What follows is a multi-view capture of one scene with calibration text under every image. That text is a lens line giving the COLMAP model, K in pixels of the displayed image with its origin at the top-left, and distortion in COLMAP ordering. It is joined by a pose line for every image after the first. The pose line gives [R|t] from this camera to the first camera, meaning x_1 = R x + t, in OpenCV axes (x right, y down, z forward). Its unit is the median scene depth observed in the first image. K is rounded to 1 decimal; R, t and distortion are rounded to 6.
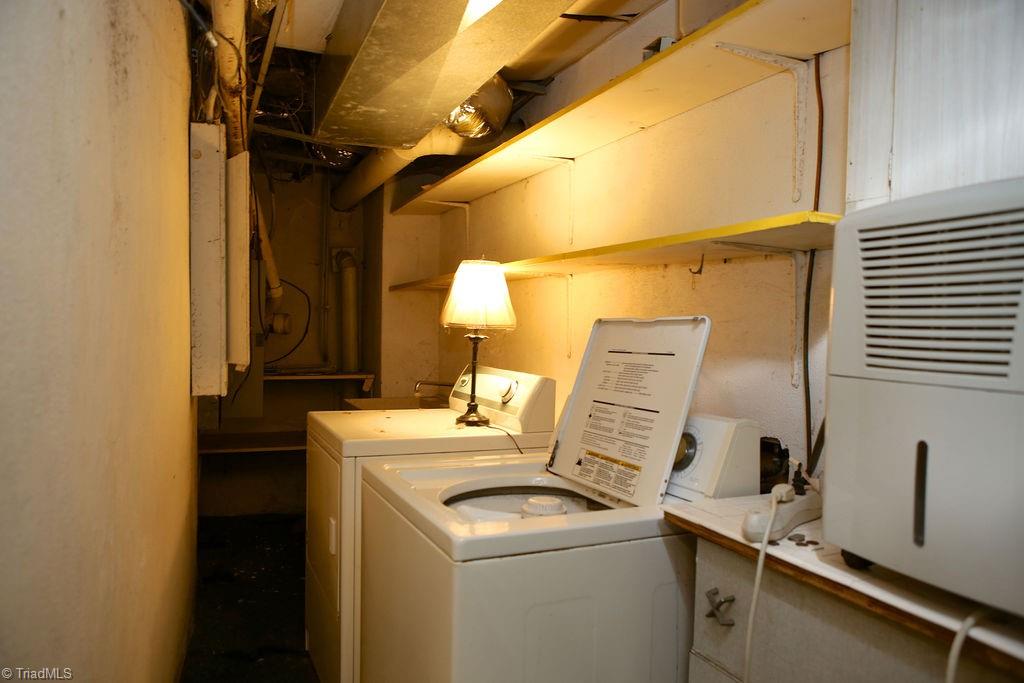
lens RADIAL K [[705.1, 0, 512.0], [0, 705.1, 341.5], [0, 0, 1]] dist [-0.105639, 0.239073]
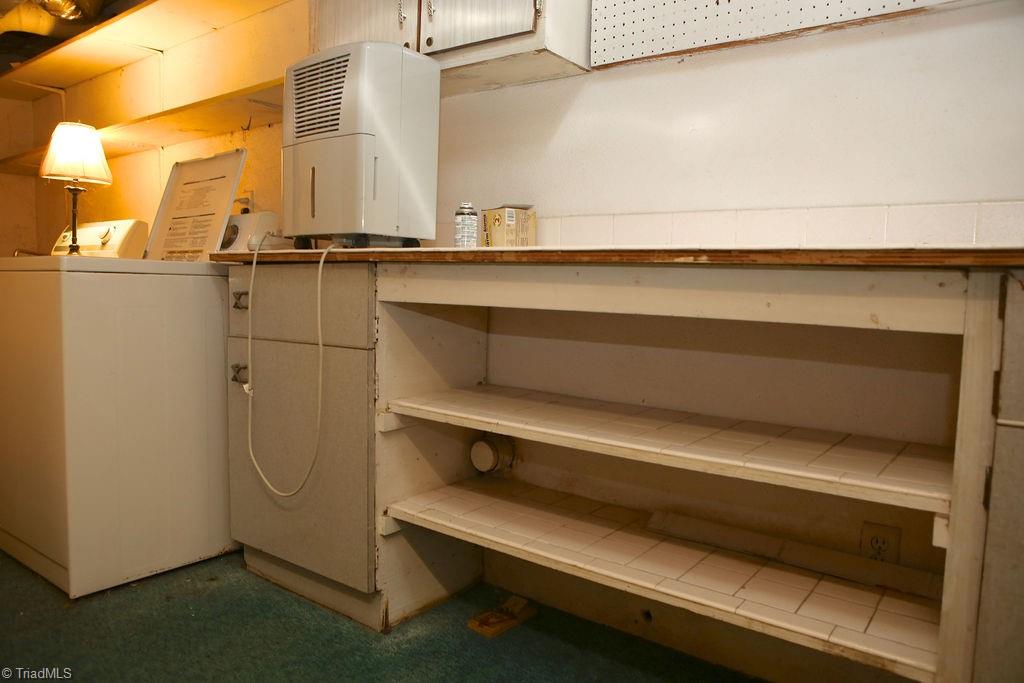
lens RADIAL K [[706.5, 0, 512.0], [0, 706.5, 341.5], [0, 0, 1]] dist [-0.106282, 0.081518]
pose [[0.873231, -0.038032, 0.485820, 0.022886], [0.006848, 0.997809, 0.065803, 0.183041], [-0.487258, -0.054134, 0.871578, -0.396446]]
